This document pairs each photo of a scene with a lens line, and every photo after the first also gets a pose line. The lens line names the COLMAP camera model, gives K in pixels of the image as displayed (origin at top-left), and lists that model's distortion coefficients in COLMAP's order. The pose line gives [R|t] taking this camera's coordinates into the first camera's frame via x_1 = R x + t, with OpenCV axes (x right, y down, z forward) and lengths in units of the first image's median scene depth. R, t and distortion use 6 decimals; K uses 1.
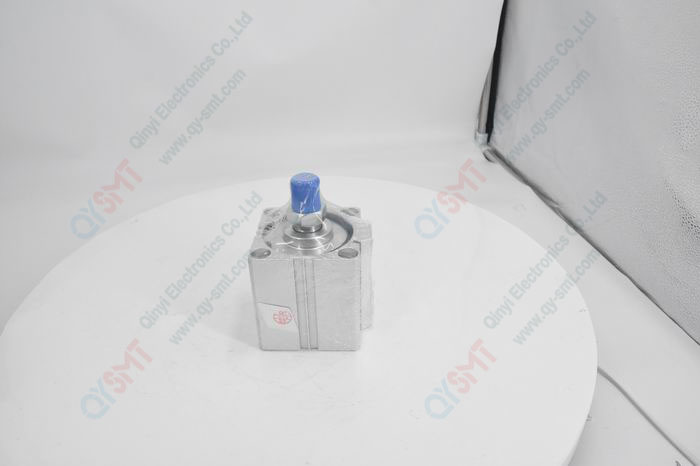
lens RADIAL K [[523.8, 0, 337.7], [0, 523.8, 230.2], [0, 0, 1]] dist [-0.001213, -0.000595]
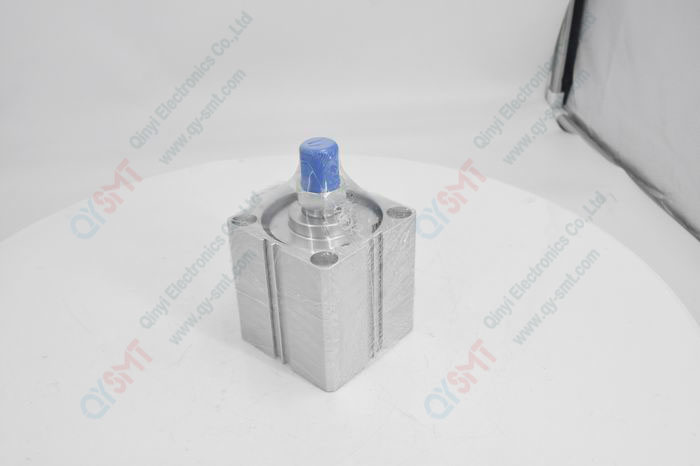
lens RADIAL K [[777.1, 0, 350.3], [0, 777.1, 233.2], [0, 0, 1]] dist [-0.000687, 0.000000]
pose [[0.999997, 0.000012, -0.002411, 0.027612], [-0.000004, 0.999993, 0.003643, 0.000318], [0.002411, -0.003643, 0.999990, -0.483656]]
